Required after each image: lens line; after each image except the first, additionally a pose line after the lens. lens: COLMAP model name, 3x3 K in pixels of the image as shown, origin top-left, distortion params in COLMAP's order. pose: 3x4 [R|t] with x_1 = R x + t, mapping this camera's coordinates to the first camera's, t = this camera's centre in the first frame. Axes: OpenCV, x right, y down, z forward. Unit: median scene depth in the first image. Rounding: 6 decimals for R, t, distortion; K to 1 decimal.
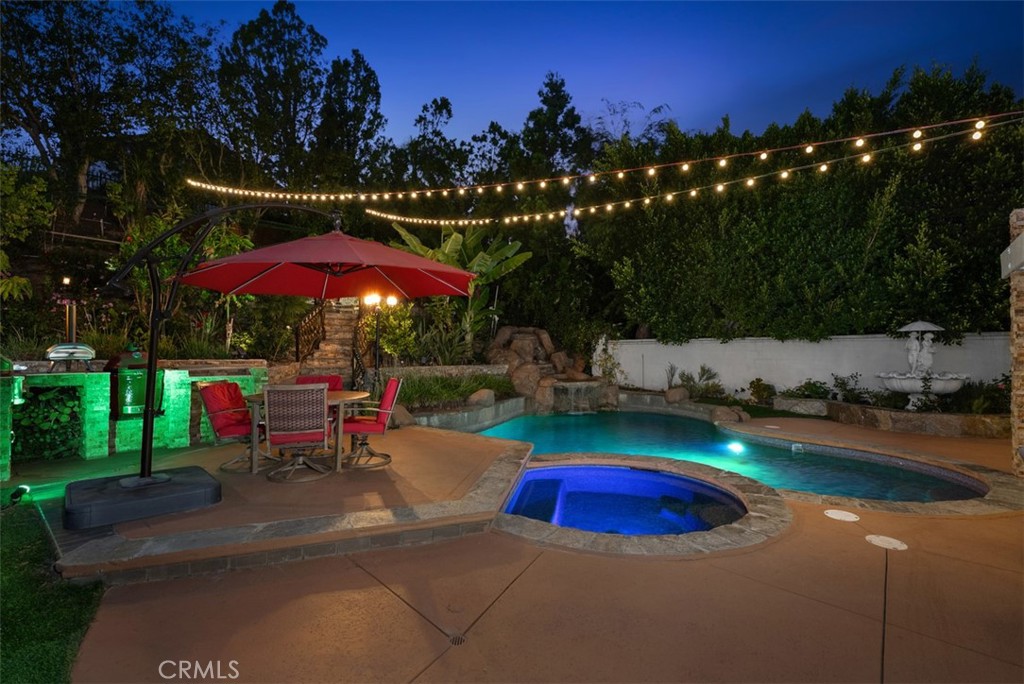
lens RADIAL K [[478.1, 0, 512.0], [0, 478.1, 342.0], [0, 0, 1]] dist [-0.001120, 0.000295]
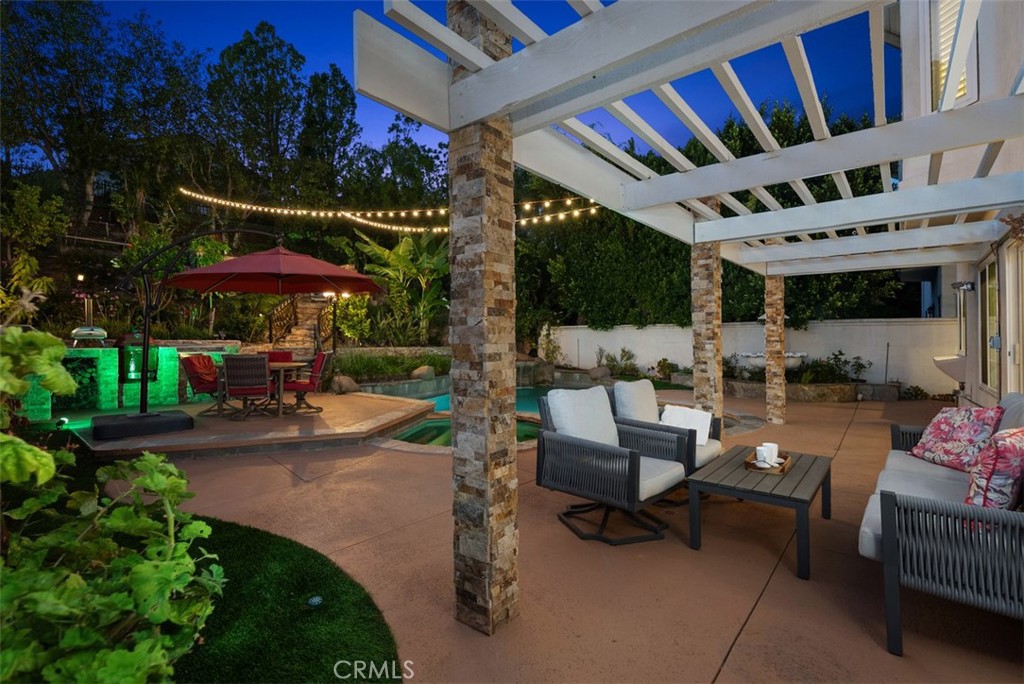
lens RADIAL K [[463.4, 0, 512.0], [0, 463.4, 342.0], [0, 0, 1]] dist [-0.000473, -0.000218]
pose [[0.999959, 0.001066, 0.009024, 0.132502], [-0.001318, 0.999609, 0.027936, 0.003538], [-0.008990, -0.027947, 0.999569, -0.161405]]
